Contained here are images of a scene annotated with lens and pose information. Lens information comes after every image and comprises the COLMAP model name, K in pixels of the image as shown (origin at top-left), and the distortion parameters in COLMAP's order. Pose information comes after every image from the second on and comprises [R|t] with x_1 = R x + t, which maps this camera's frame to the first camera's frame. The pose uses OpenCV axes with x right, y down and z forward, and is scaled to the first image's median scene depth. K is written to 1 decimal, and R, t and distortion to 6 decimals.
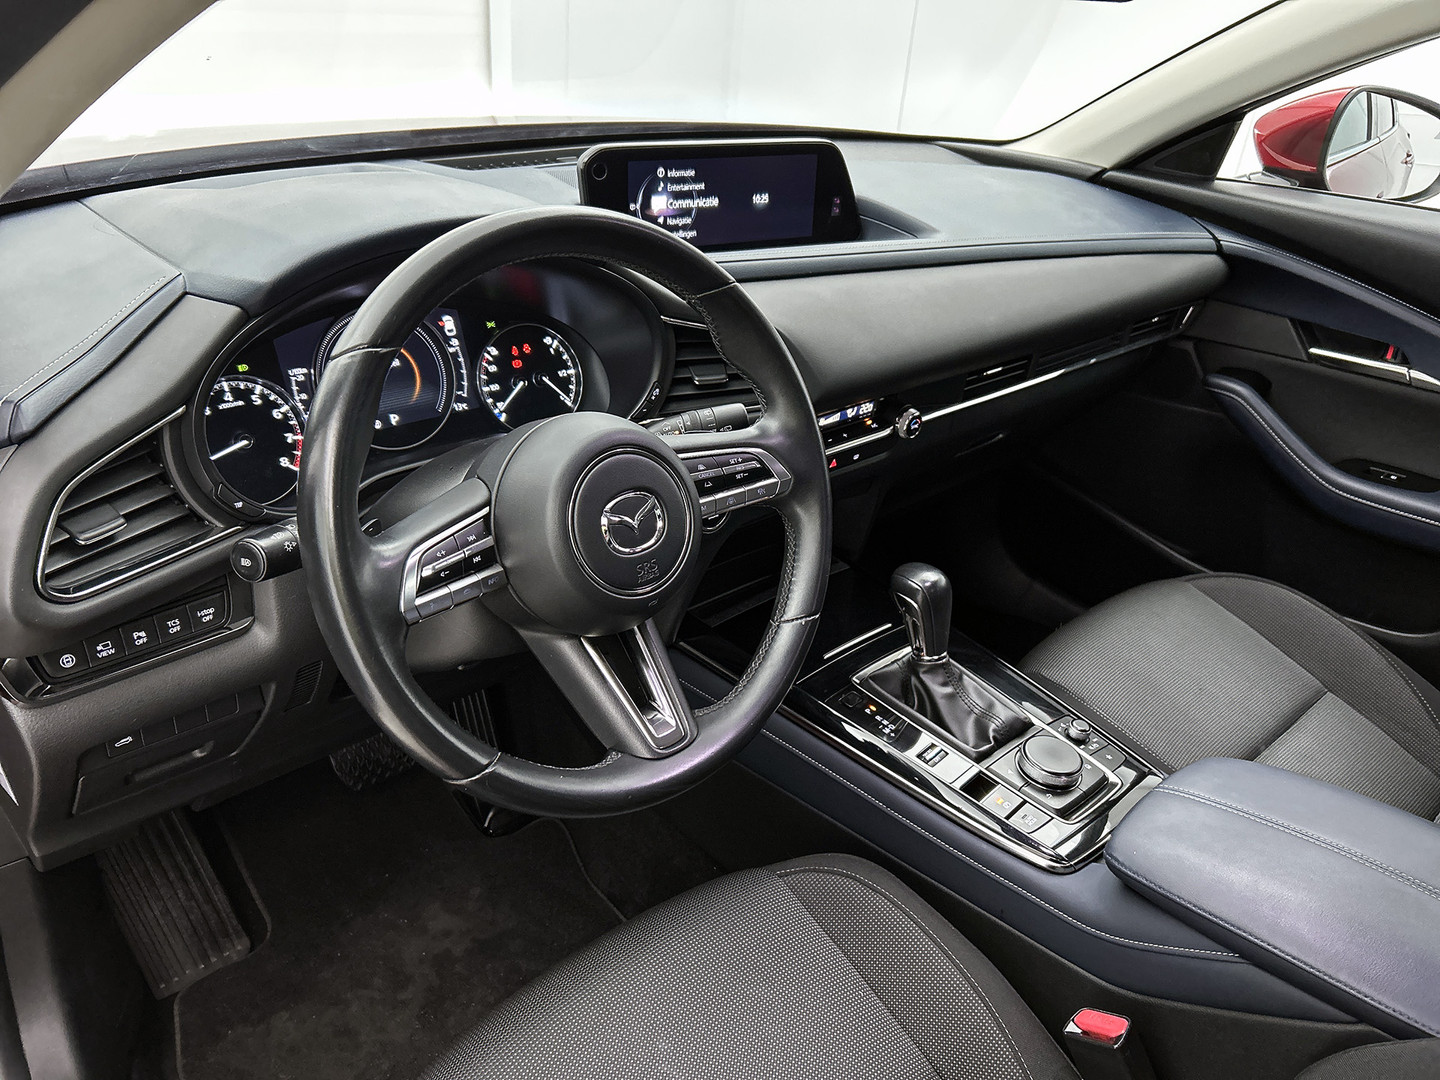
lens RADIAL K [[1015.9, 0, 720.0], [0, 1015.9, 540.0], [0, 0, 1]] dist [0.005221, -0.062658]
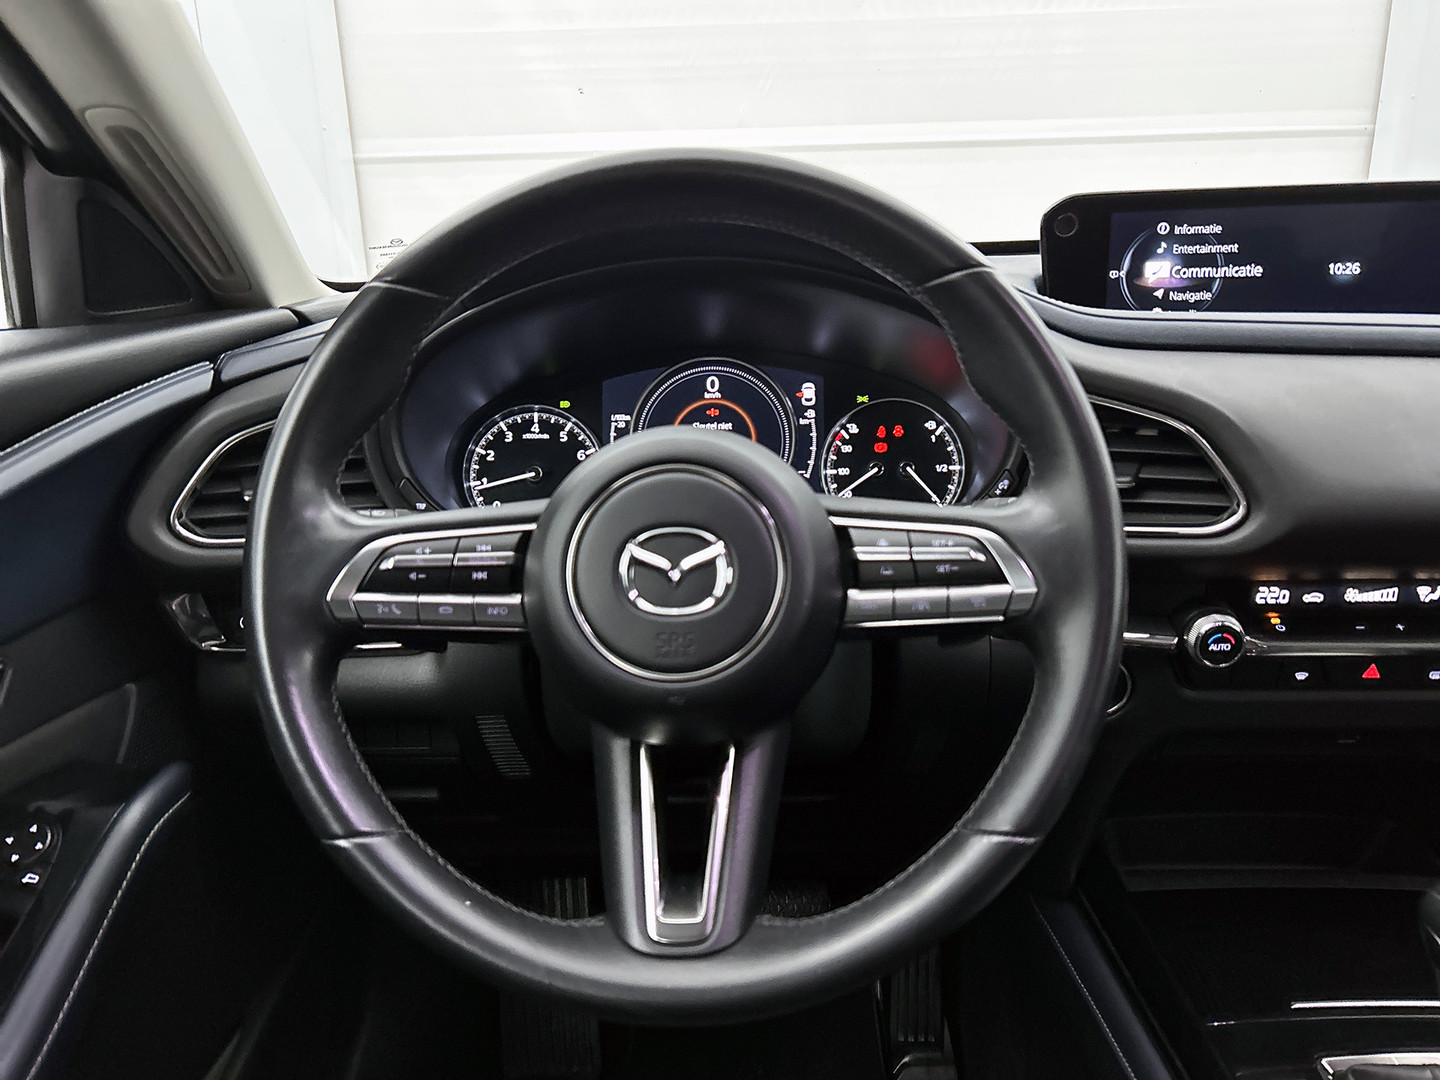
lens RADIAL K [[1015.9, 0, 720.0], [0, 1015.9, 540.0], [0, 0, 1]] dist [0.005221, -0.062658]
pose [[0.695651, 0.112061, -0.709586, 0.282526], [-0.273973, 0.954489, -0.117855, 0.023201], [0.664085, 0.276393, 0.694693, 0.383183]]
